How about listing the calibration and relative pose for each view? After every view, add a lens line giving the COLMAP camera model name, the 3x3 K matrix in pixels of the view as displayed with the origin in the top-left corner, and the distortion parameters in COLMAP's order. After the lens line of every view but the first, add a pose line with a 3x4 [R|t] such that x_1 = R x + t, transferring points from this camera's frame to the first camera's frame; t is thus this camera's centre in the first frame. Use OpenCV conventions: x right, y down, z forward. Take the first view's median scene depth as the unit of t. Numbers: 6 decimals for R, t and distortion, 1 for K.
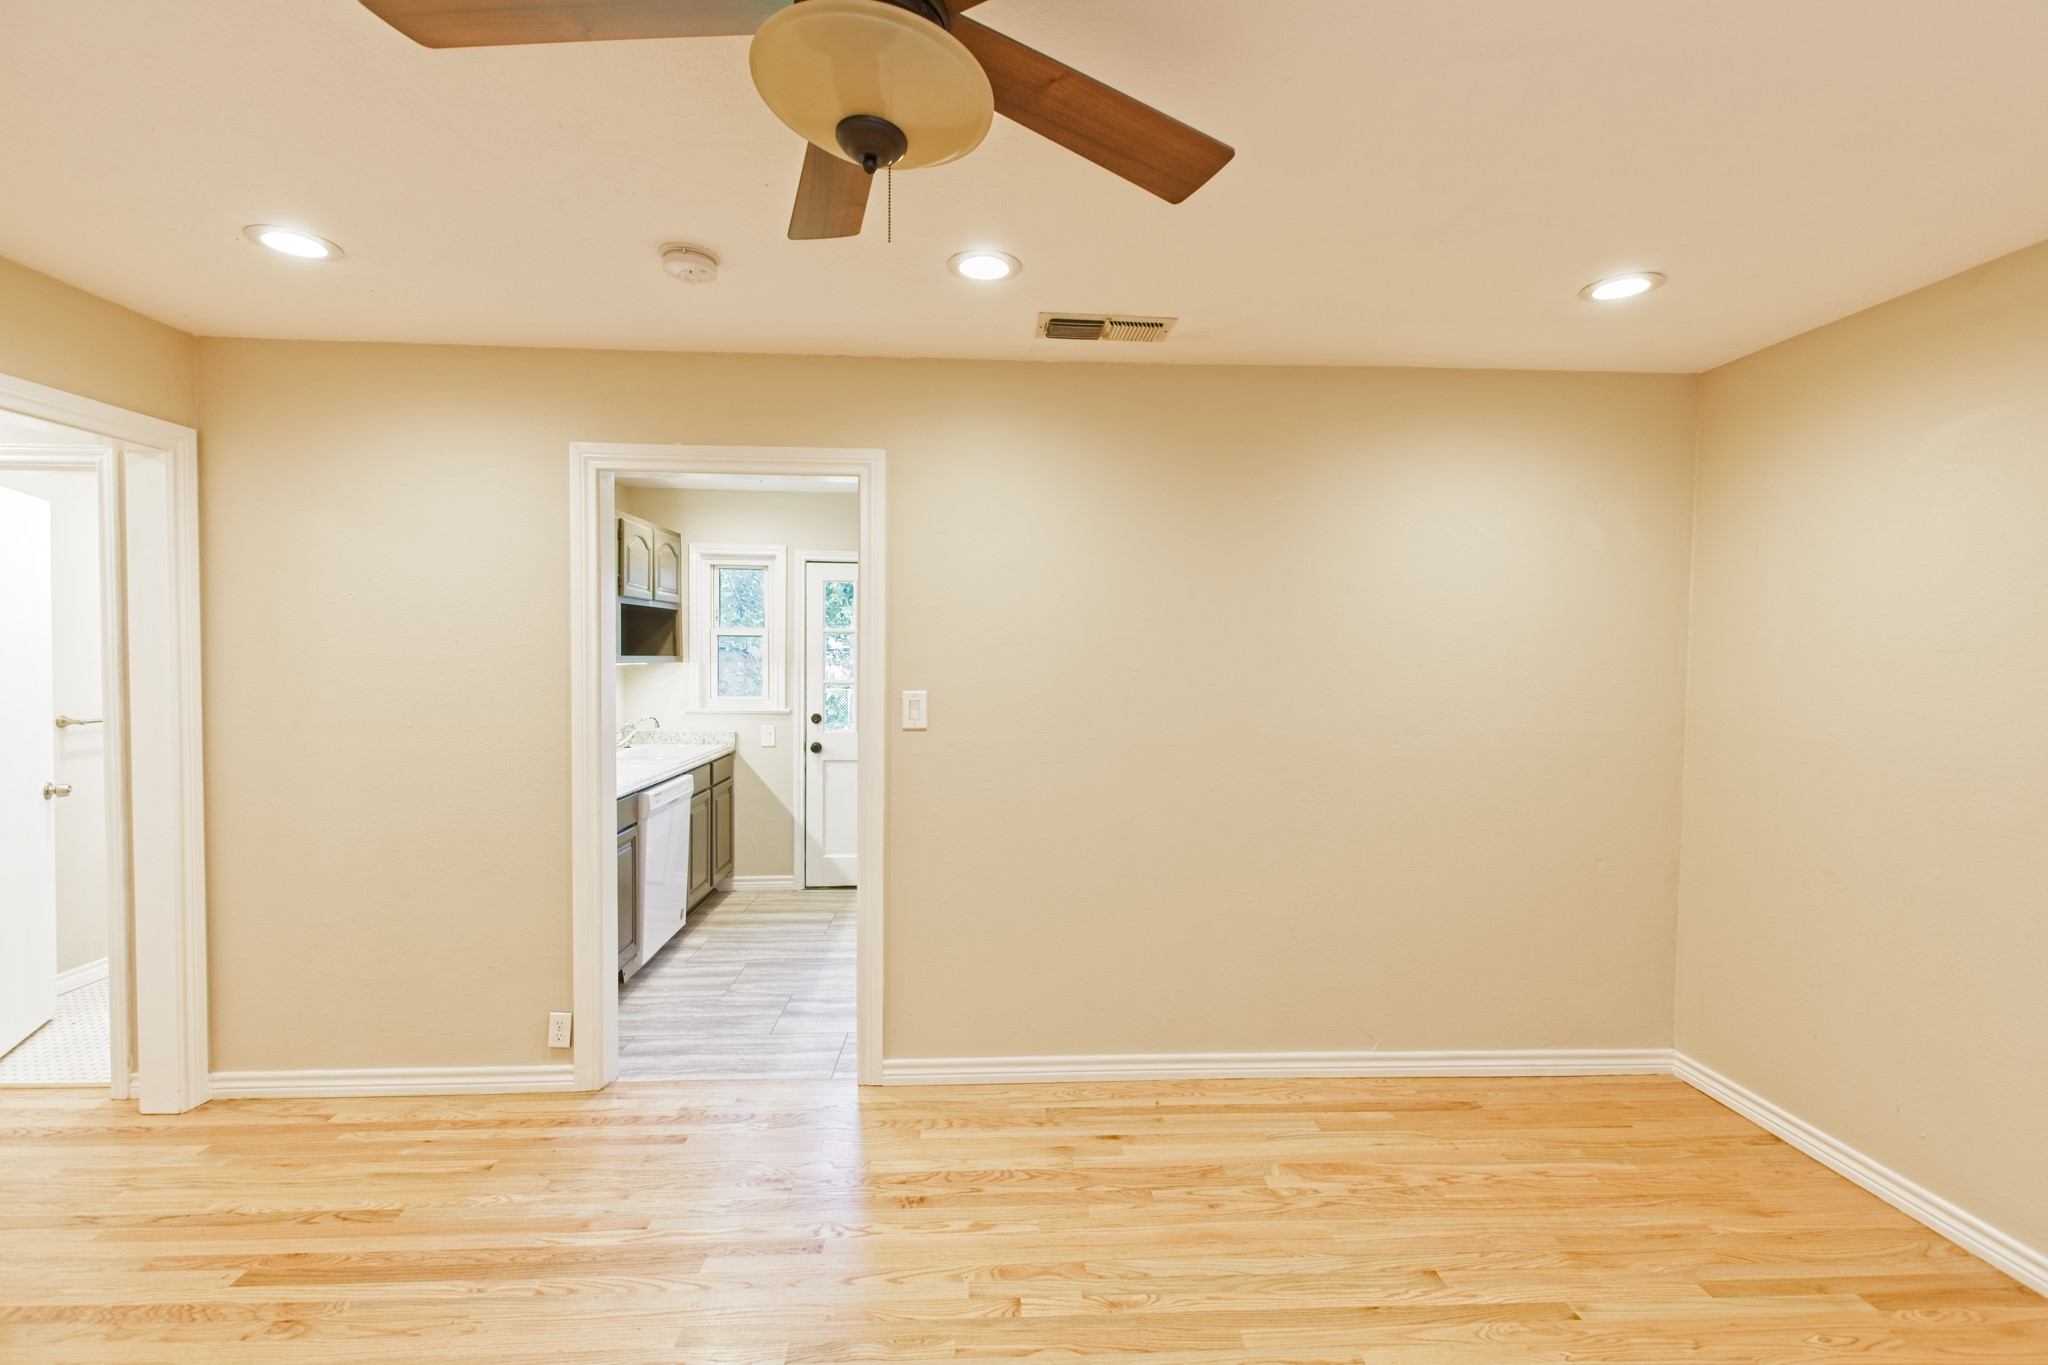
lens RADIAL K [[900.1, 0, 1026.4], [0, 900.1, 687.5], [0, 0, 1]] dist [0.023444, -0.012011]
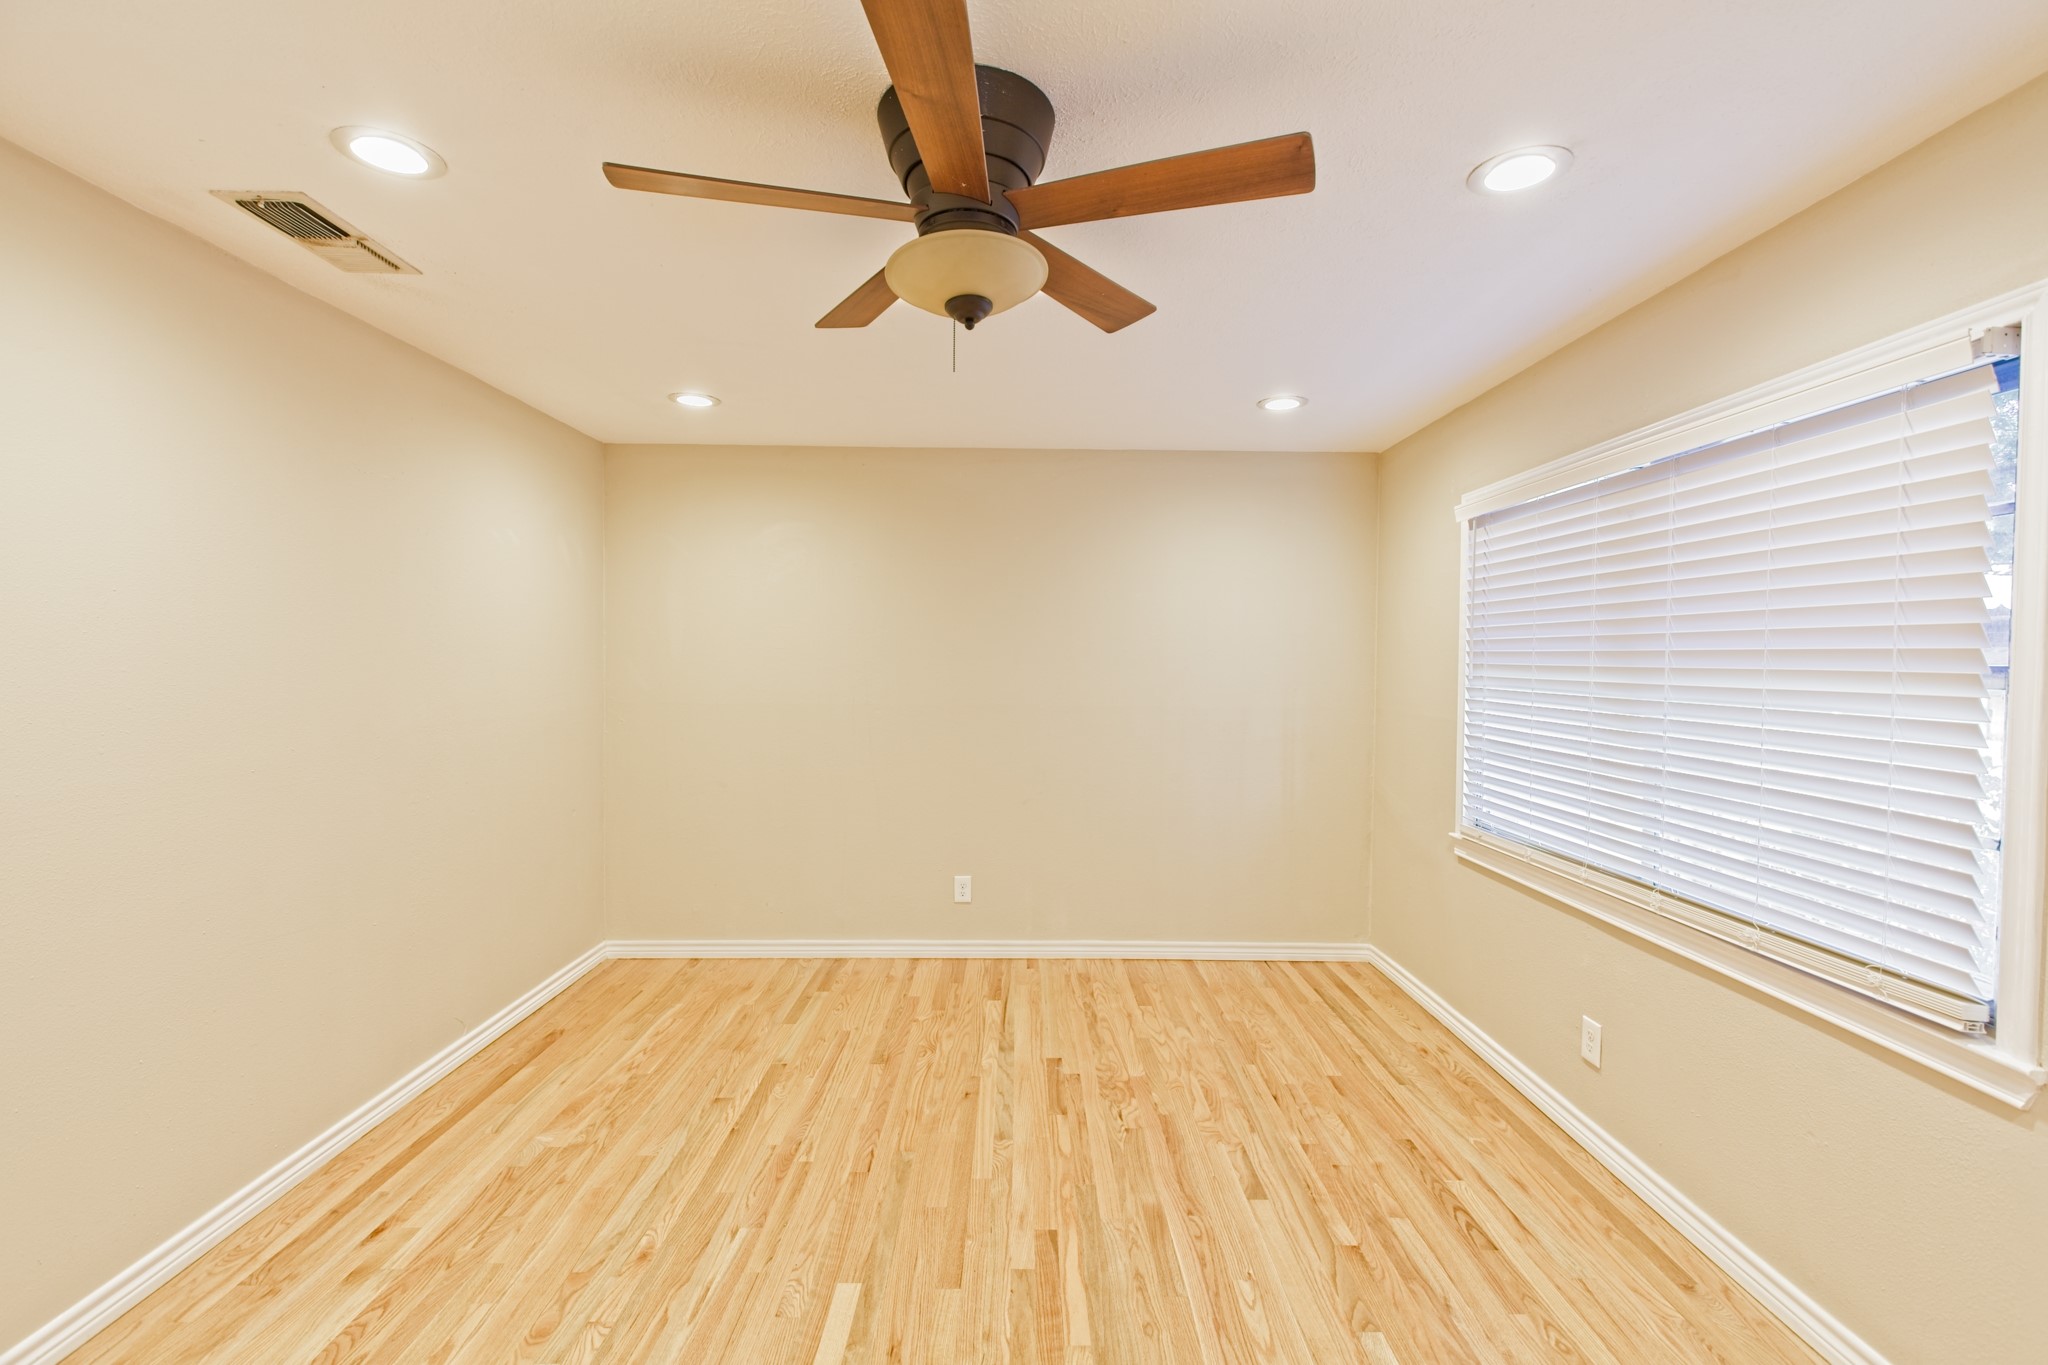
lens RADIAL K [[900.1, 0, 1026.4], [0, 900.1, 687.5], [0, 0, 1]] dist [0.023444, -0.012011]
pose [[0.042510, -0.041910, 0.998217, -0.644390], [0.028238, 0.998771, 0.040731, -0.016388], [-0.998697, 0.026456, 0.043641, 0.334687]]
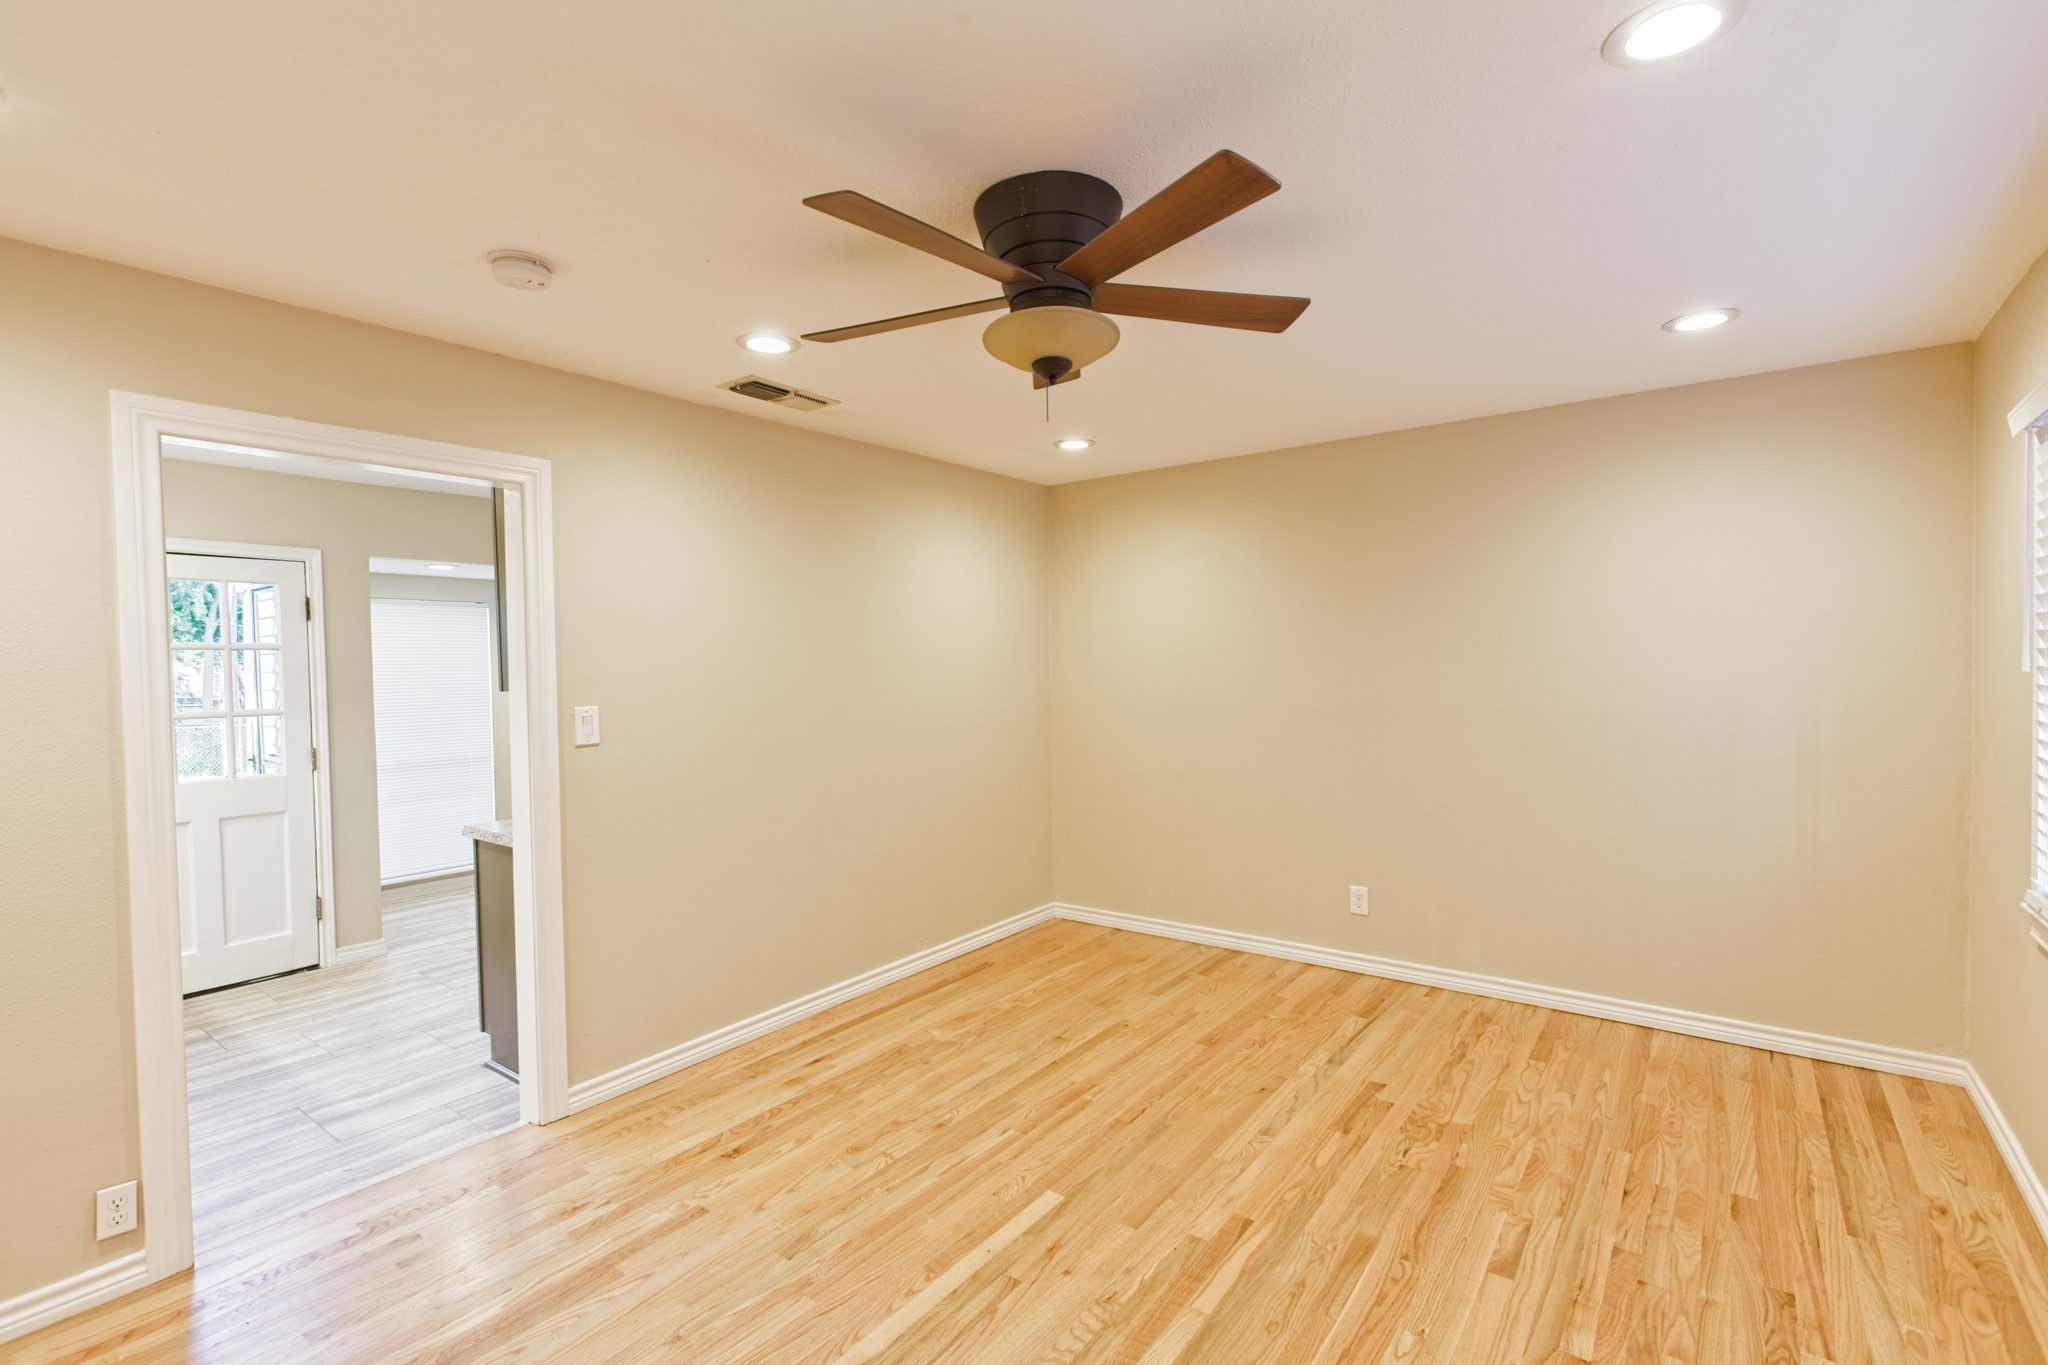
lens RADIAL K [[927.4, 0, 1024.9], [0, 927.4, 685.2], [0, 0, 1]] dist [0.021550, -0.010931]
pose [[0.640889, -0.040076, 0.766587, -0.621099], [0.051760, 0.998620, 0.008933, -0.003720], [-0.765887, 0.033954, 0.642079, -0.033014]]
